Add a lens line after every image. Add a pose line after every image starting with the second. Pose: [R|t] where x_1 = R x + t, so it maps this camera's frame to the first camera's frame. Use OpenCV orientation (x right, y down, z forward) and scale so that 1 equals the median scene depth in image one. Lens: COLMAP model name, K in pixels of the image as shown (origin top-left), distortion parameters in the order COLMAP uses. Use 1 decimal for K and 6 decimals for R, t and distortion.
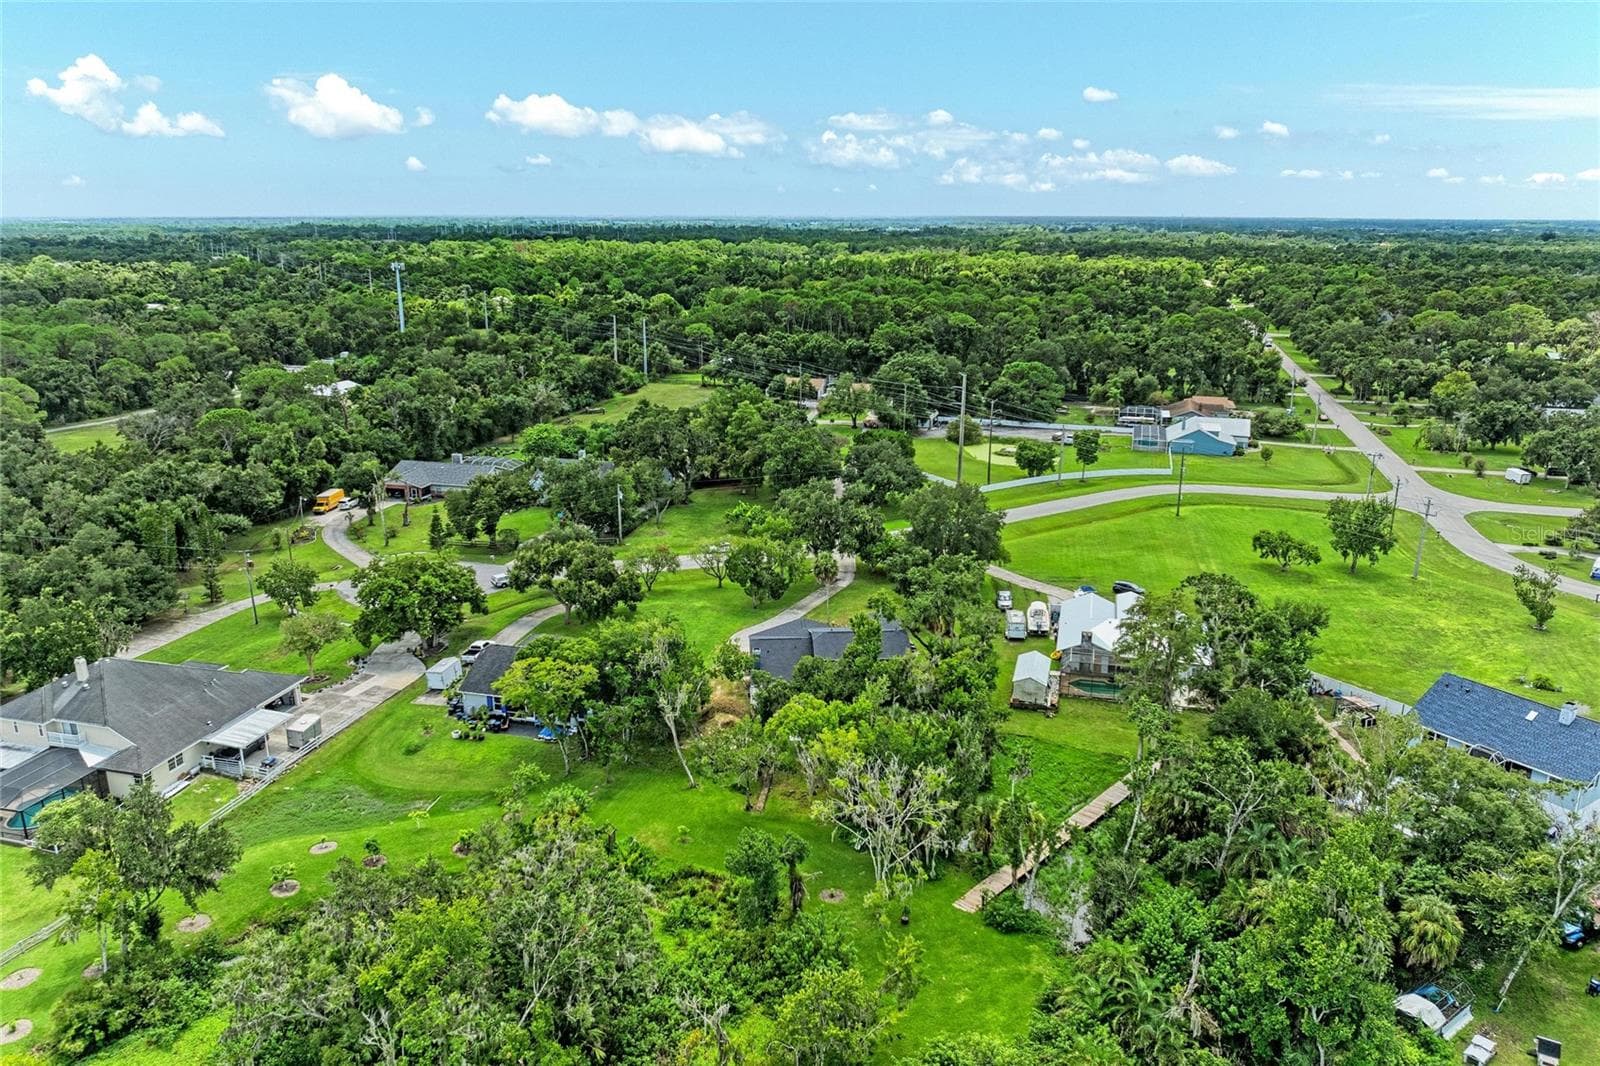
lens RADIAL K [[1105.6, 0, 800.0], [0, 1105.6, 533.0], [0, 0, 1]] dist [-0.017524, -0.001604]
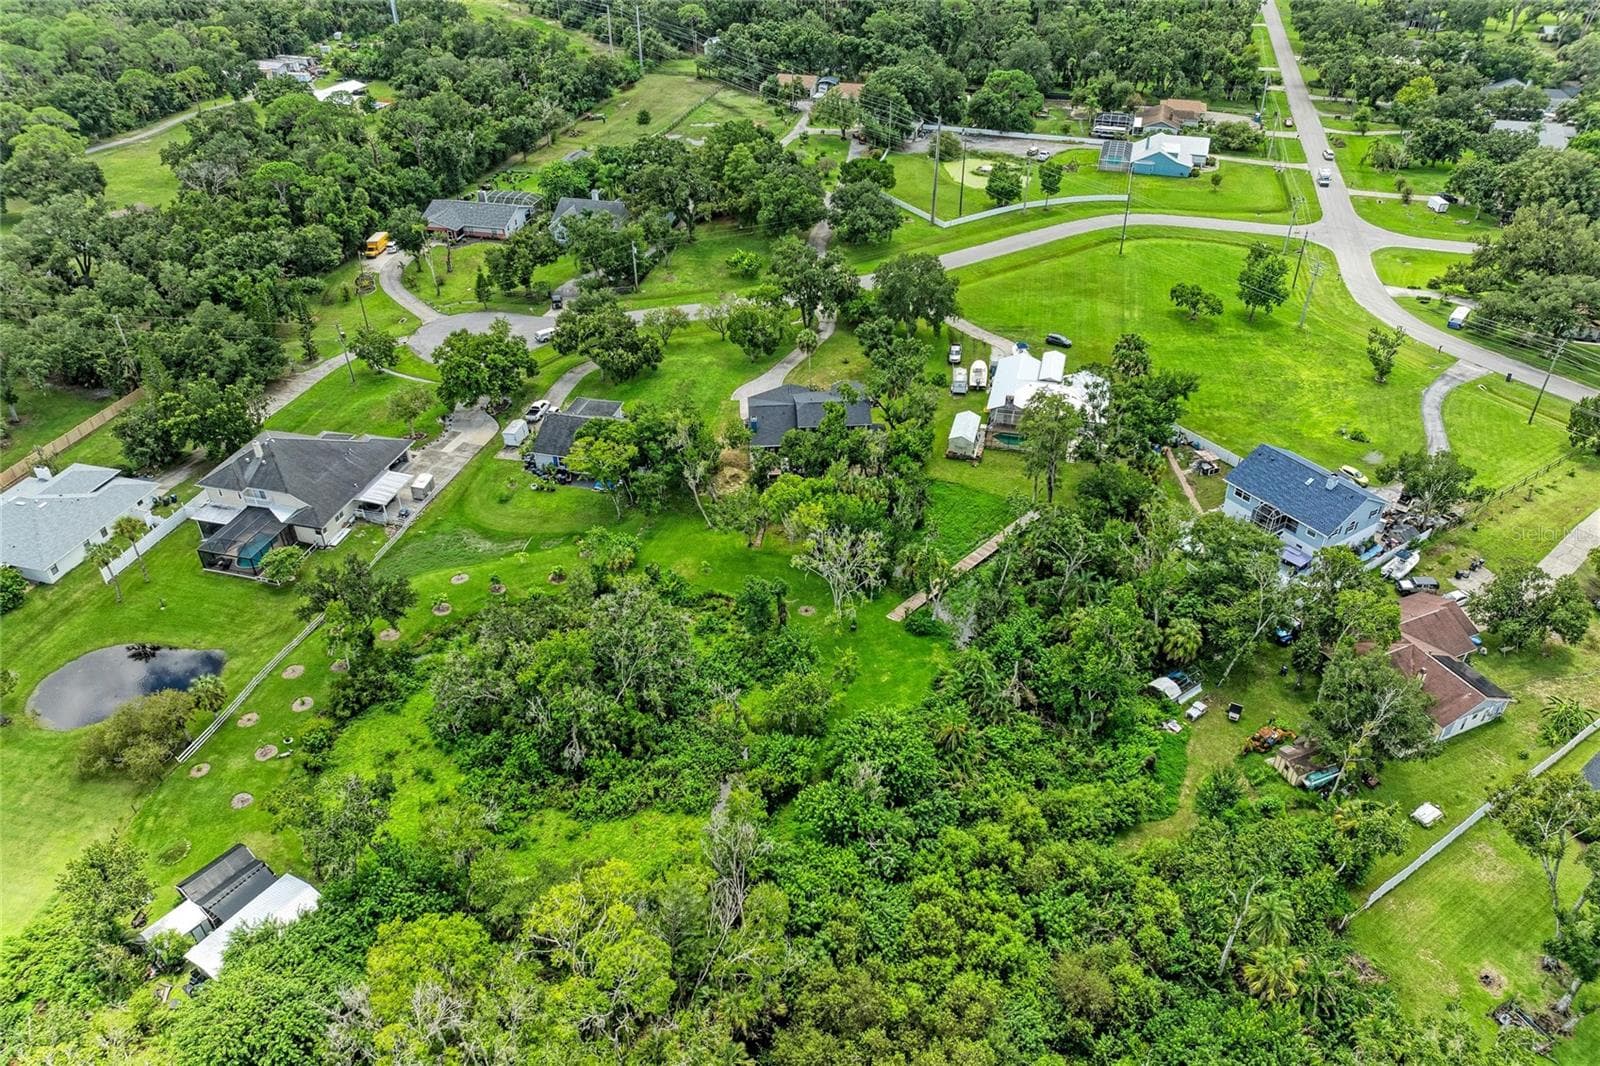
lens RADIAL K [[1105.6, 0, 800.0], [0, 1105.6, 533.0], [0, 0, 1]] dist [-0.017524, -0.001604]
pose [[0.999967, -0.007315, -0.003544, 0.019516], [0.008074, 0.944072, 0.329641, -0.199536], [0.000934, -0.329659, 0.944100, -0.289216]]
